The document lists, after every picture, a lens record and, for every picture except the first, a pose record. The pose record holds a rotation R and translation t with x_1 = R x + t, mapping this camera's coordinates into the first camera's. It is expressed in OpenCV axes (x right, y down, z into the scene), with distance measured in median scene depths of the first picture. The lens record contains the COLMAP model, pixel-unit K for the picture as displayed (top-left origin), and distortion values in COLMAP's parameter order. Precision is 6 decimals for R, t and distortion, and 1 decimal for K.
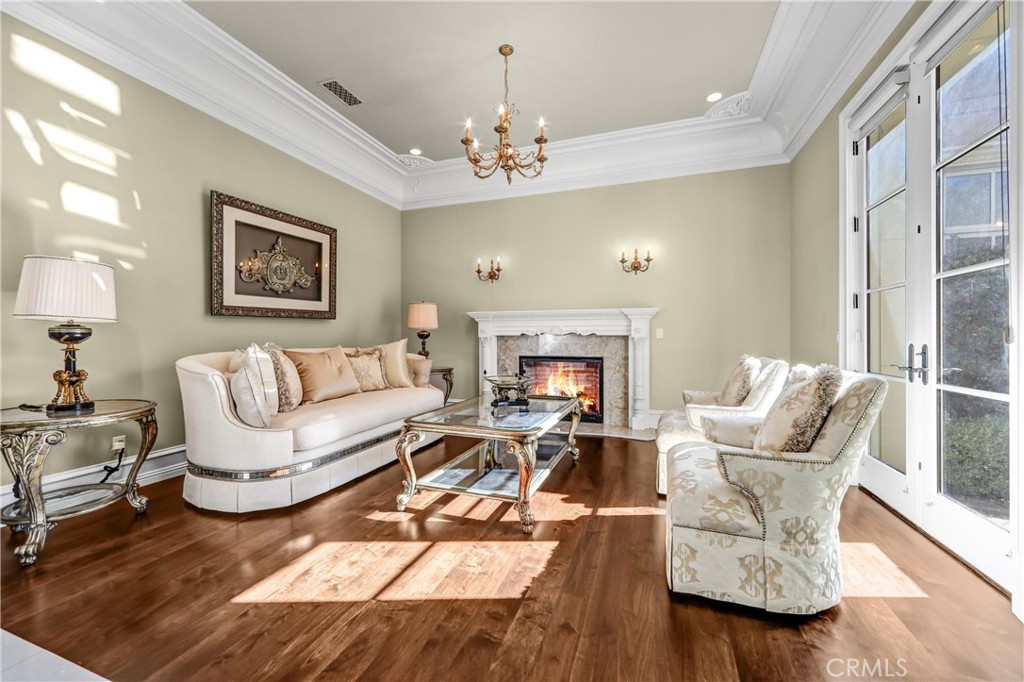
lens RADIAL K [[403.1, 0, 512.7], [0, 403.1, 334.8], [0, 0, 1]] dist [-0.000273, -0.000079]
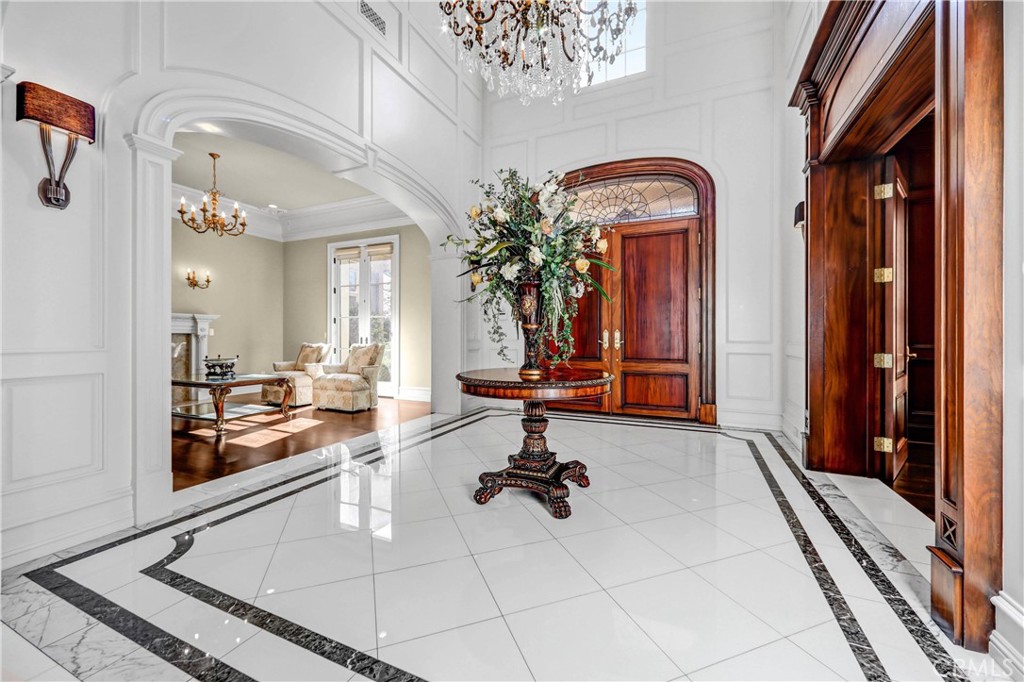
lens RADIAL K [[403.1, 0, 512.7], [0, 403.1, 334.8], [0, 0, 1]] dist [-0.000273, -0.000079]
pose [[0.085214, -0.004439, 0.996353, -1.018796], [-0.006568, 0.999966, 0.005017, -0.007979], [-0.996341, -0.006972, 0.085182, -0.217559]]
